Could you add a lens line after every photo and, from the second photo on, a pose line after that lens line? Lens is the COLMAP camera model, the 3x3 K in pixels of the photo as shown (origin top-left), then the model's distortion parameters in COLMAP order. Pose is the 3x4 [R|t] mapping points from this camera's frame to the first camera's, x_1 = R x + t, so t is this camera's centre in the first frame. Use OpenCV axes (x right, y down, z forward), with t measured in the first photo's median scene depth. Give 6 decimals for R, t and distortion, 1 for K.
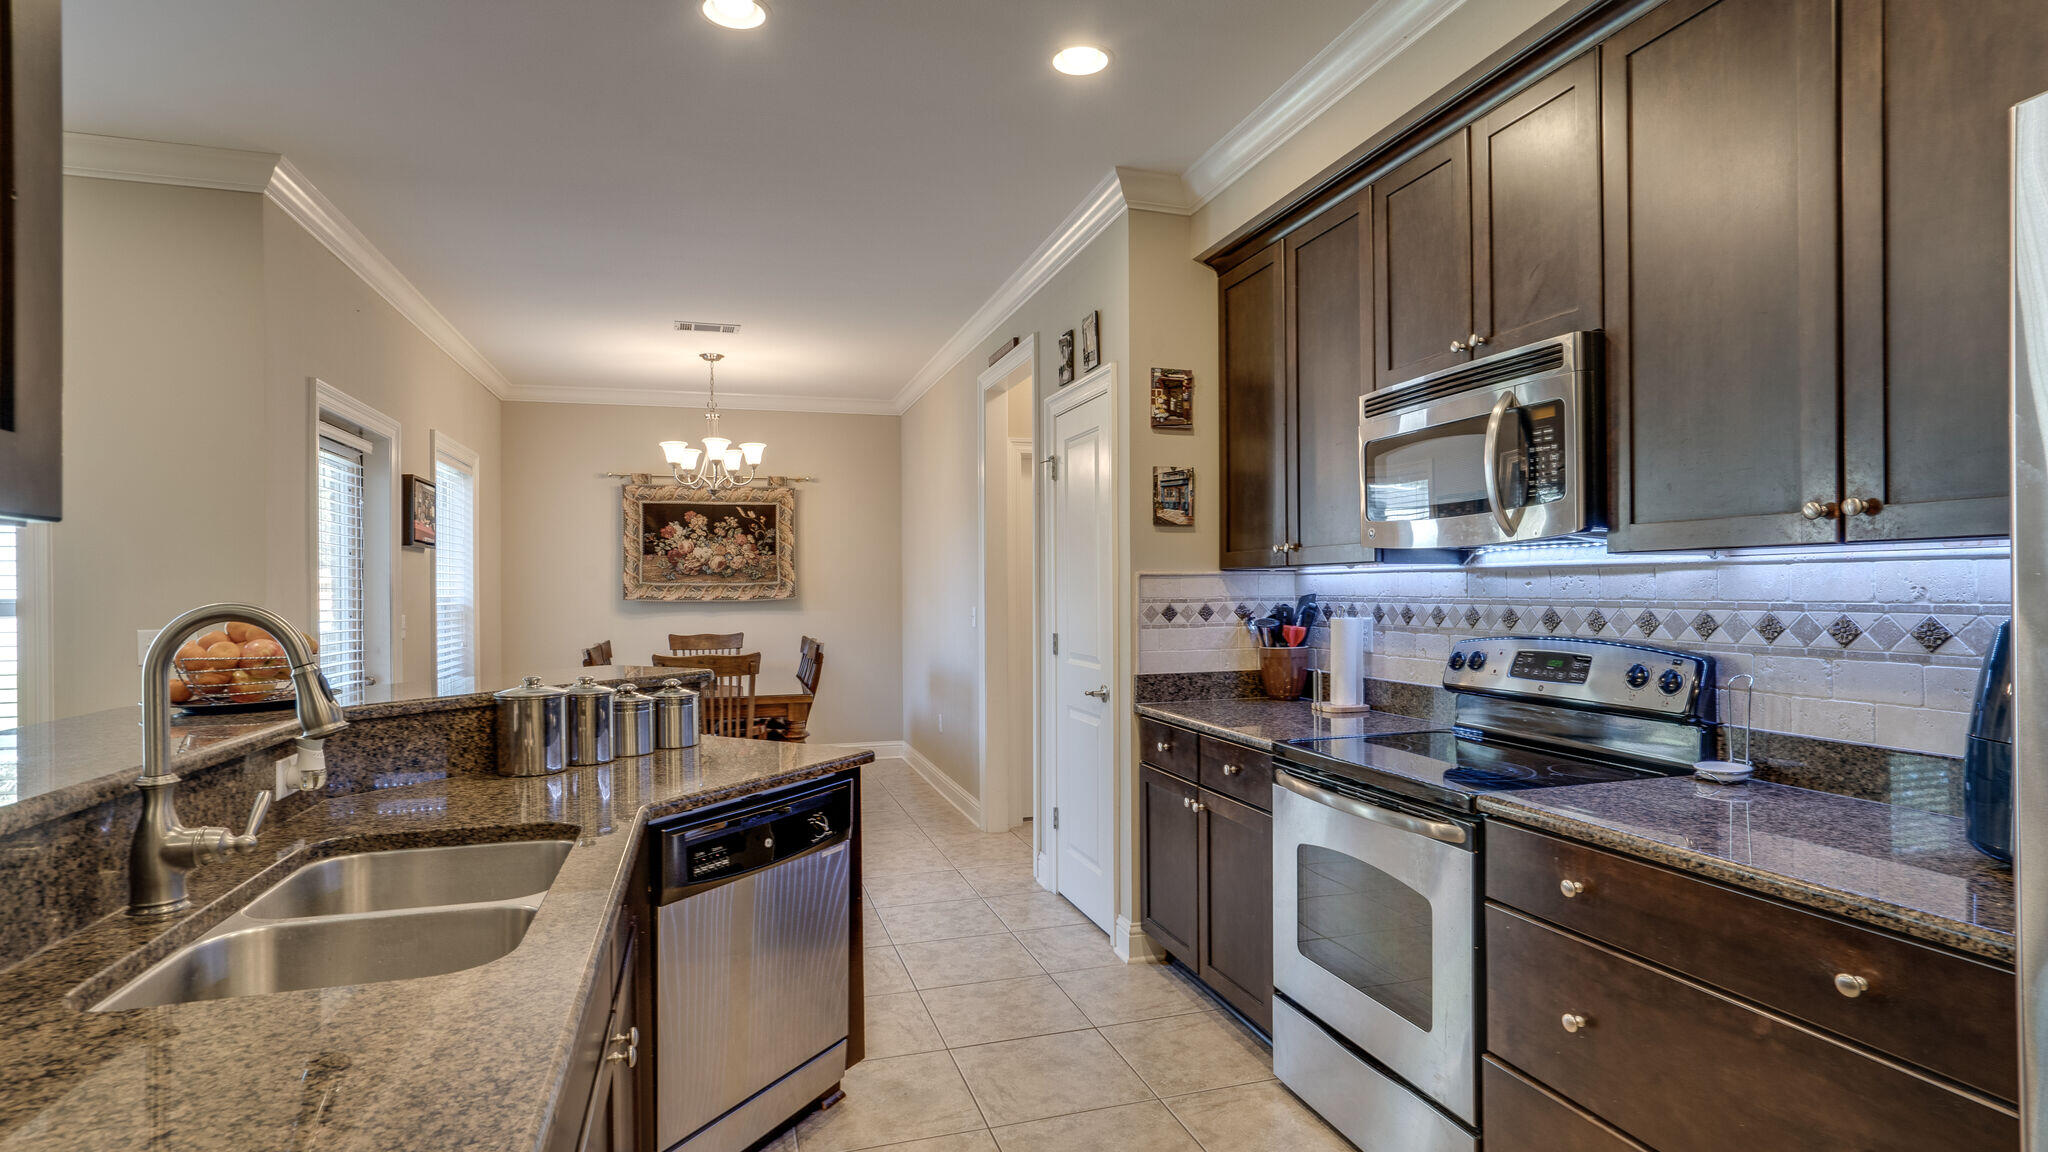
lens RADIAL K [[1030.3, 0, 1030.3], [0, 1030.3, 584.5], [0, 0, 1]] dist [-0.031615, 0.013167]
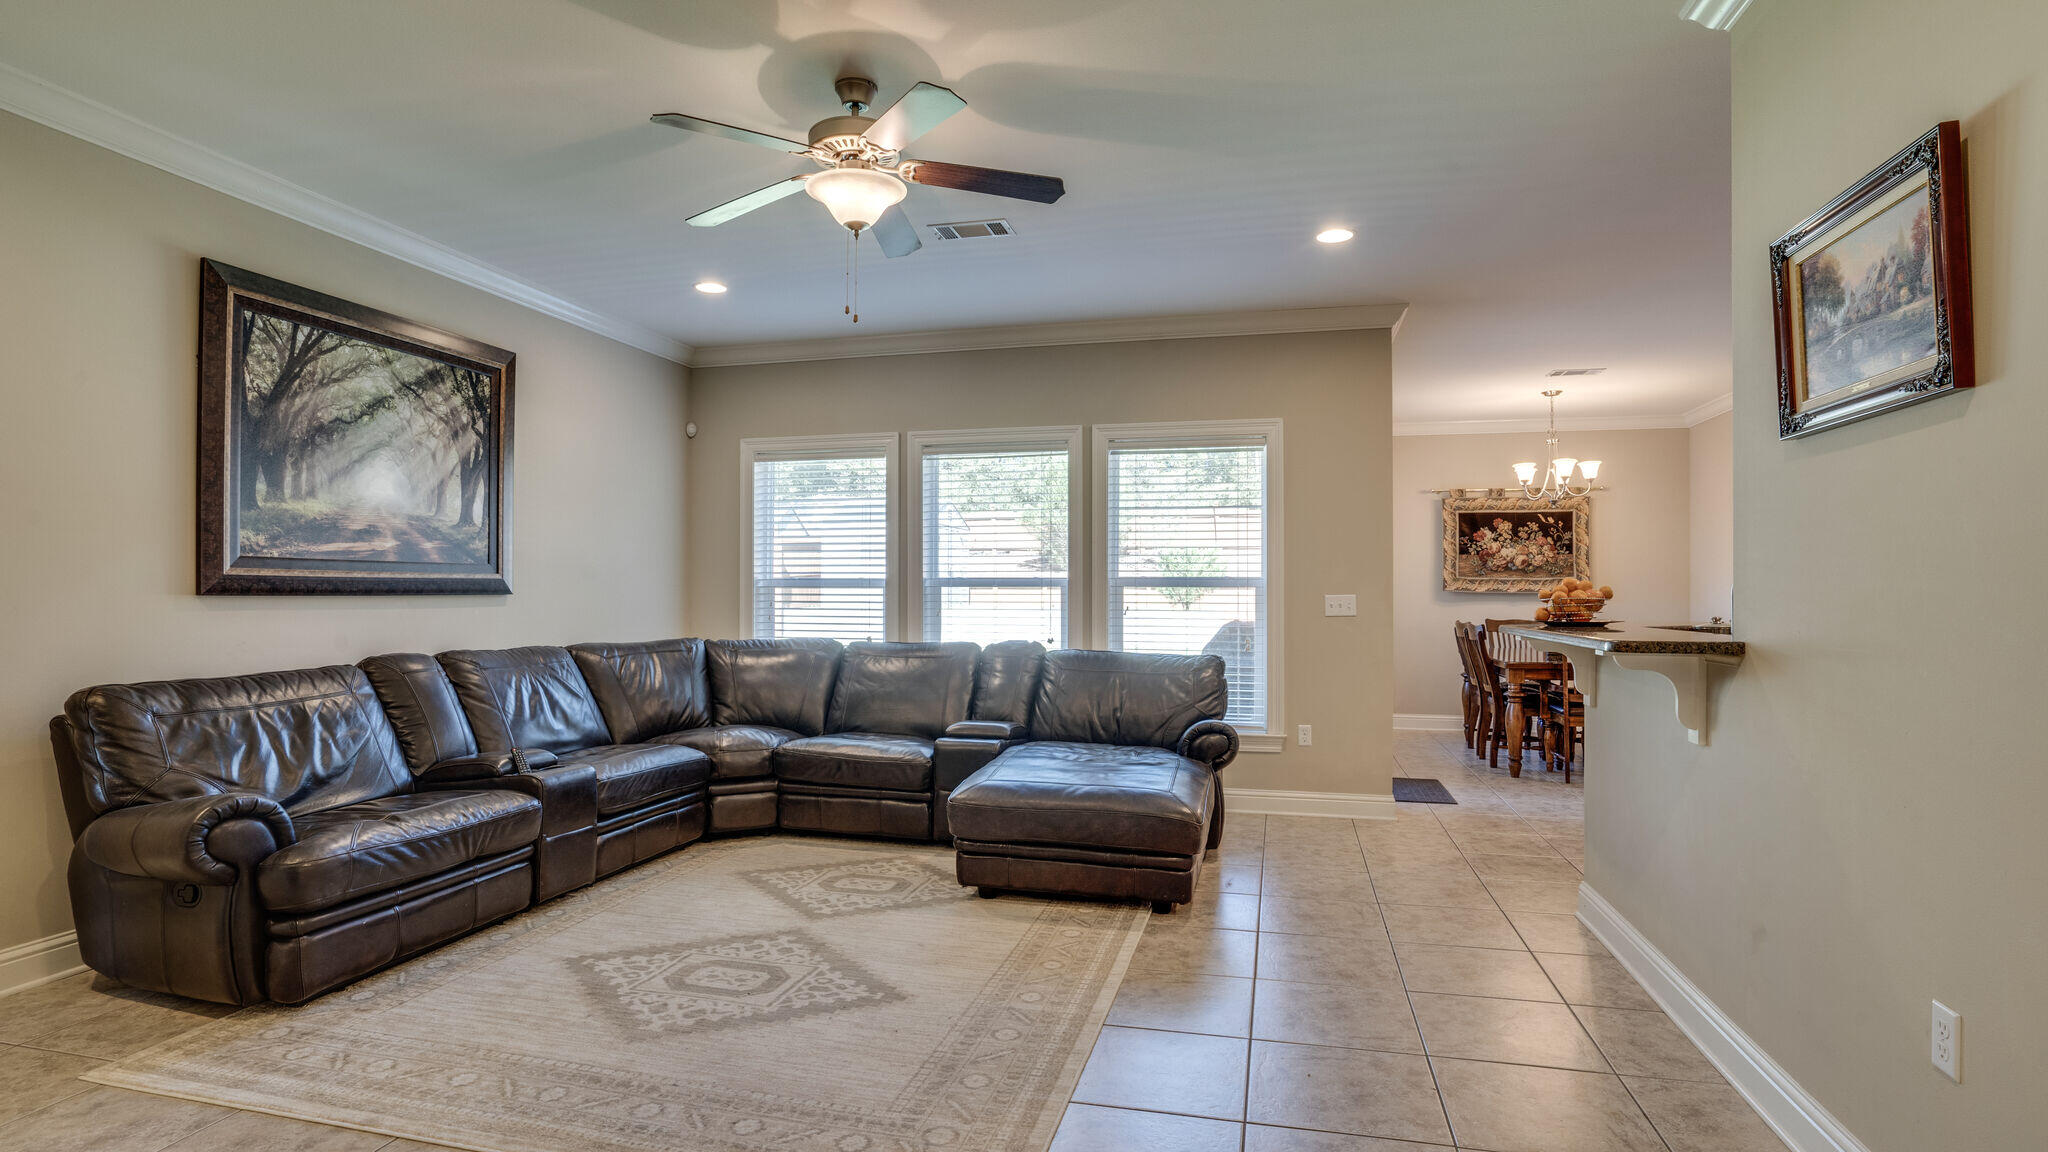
lens RADIAL K [[998.4, 0, 1019.8], [0, 998.4, 576.2], [0, 0, 1]] dist [-0.036499, 0.019210]
pose [[0.852403, 0.001887, -0.522881, -0.286146], [-0.009828, 0.999875, -0.012413, 0.024940], [0.522793, 0.015720, 0.852315, -0.432908]]
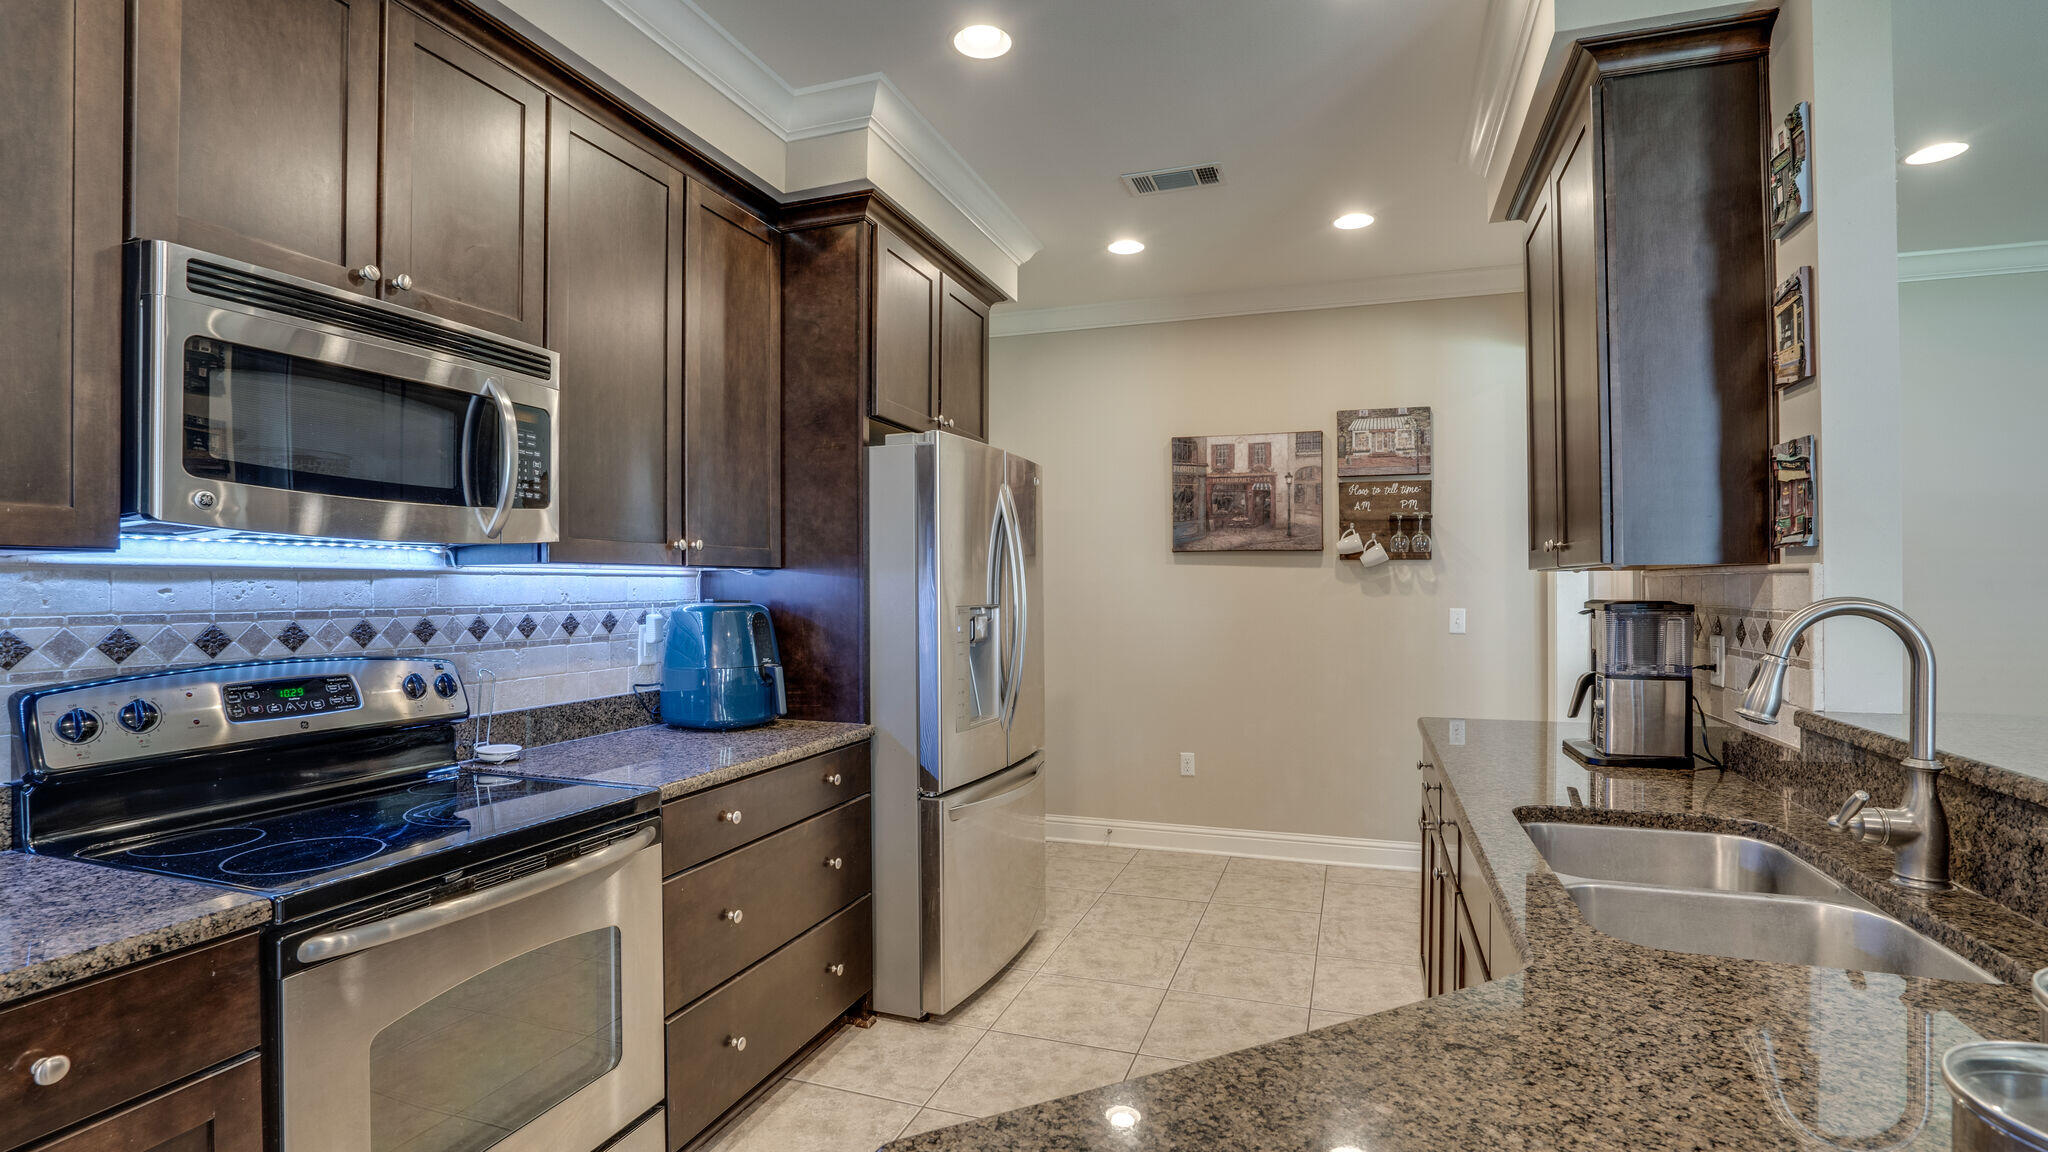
lens RADIAL K [[949.5, 0, 1027.4], [0, 949.5, 585.9], [0, 0, 1]] dist [-0.043769, 0.017251]
pose [[-0.802279, 0.008611, 0.596887, -0.187760], [0.005032, 0.999958, -0.007663, 0.001953], [-0.596928, -0.003144, -0.802289, 0.618698]]
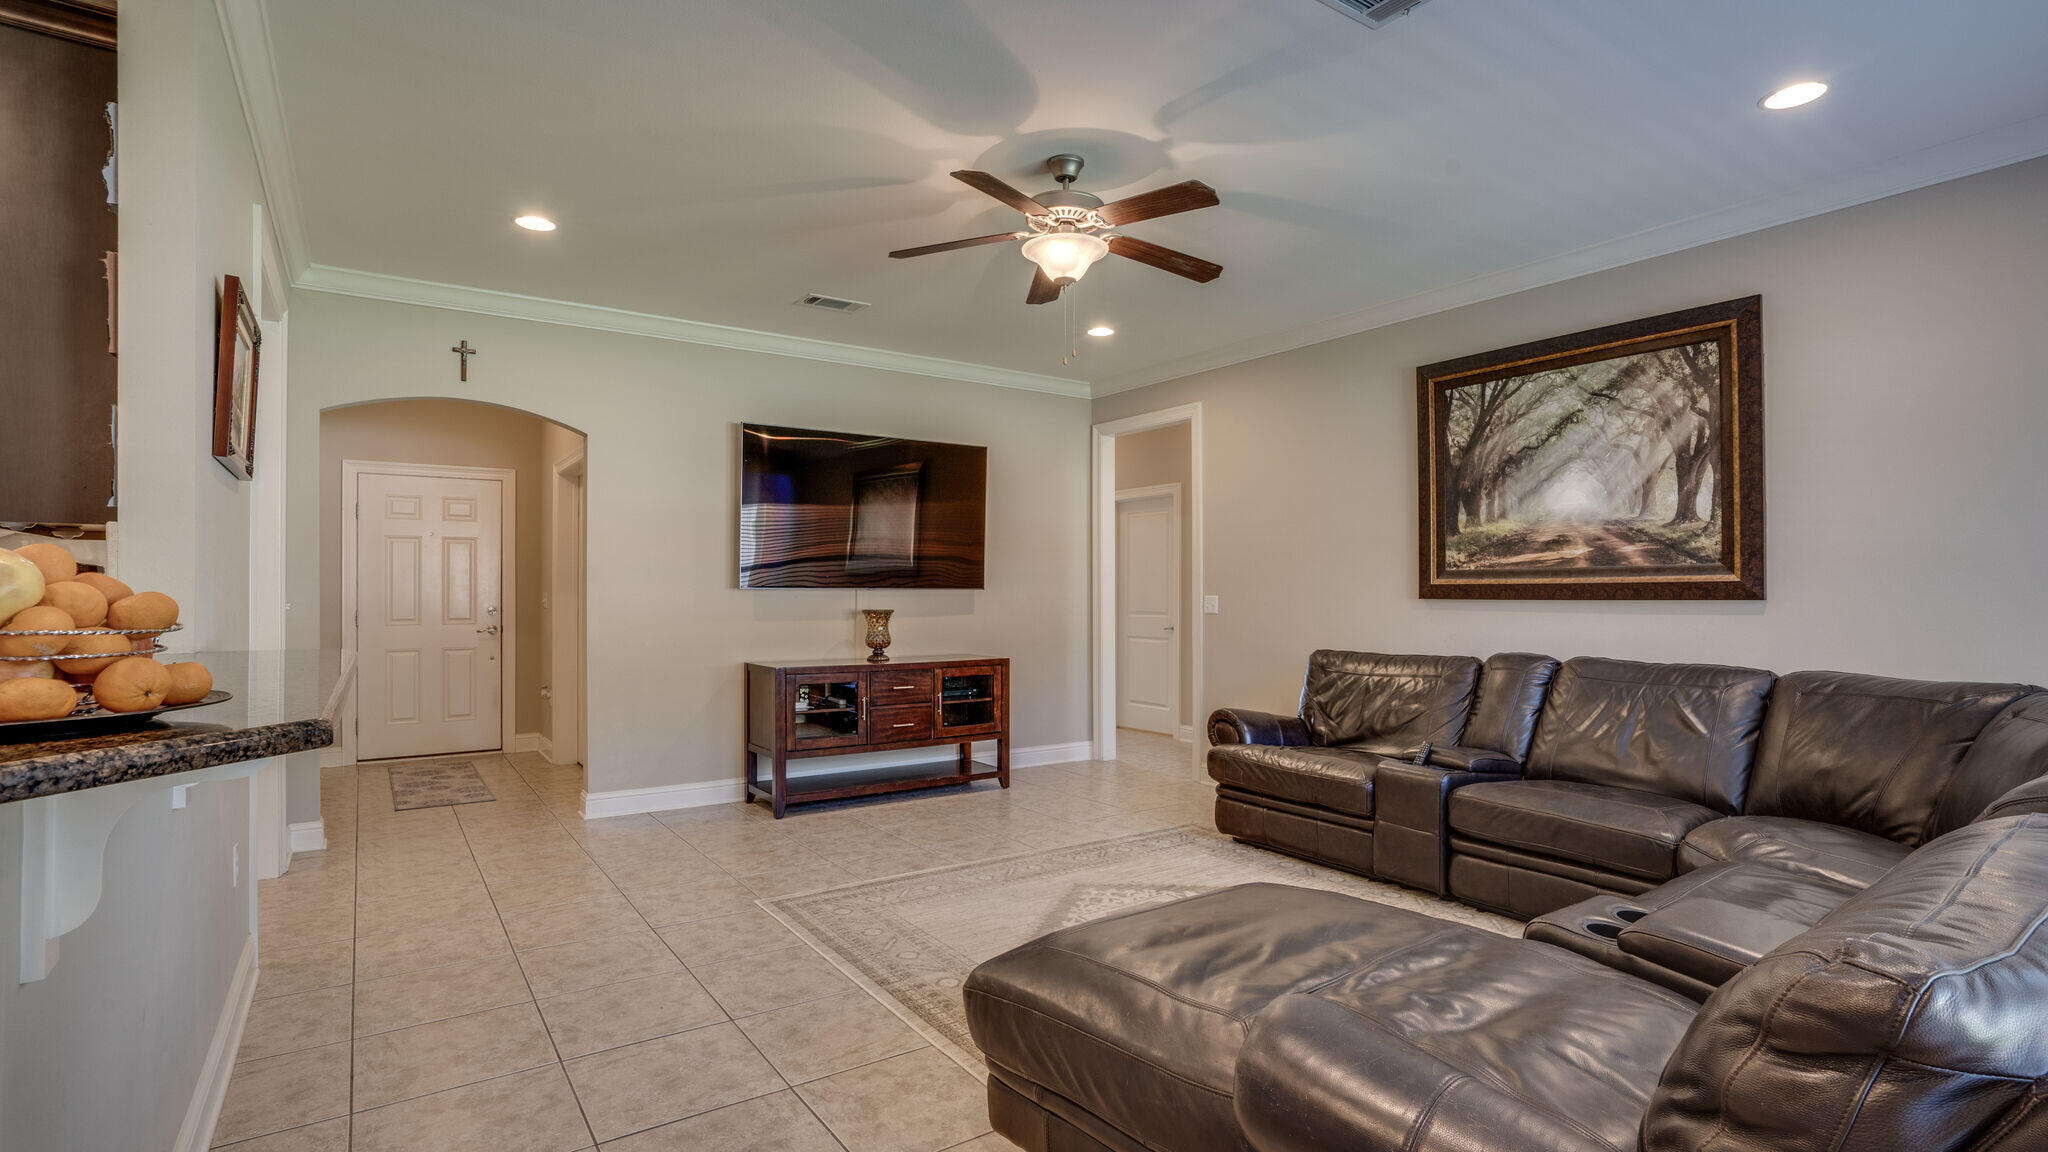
lens RADIAL K [[998.4, 0, 1040.8], [0, 998.4, 570.6], [0, 0, 1]] dist [-0.036499, 0.019210]
pose [[-0.950222, 0.000977, -0.311572, -0.446562], [0.006717, 0.999827, -0.017350, 0.021926], [0.311502, -0.018579, -0.950064, 0.657251]]
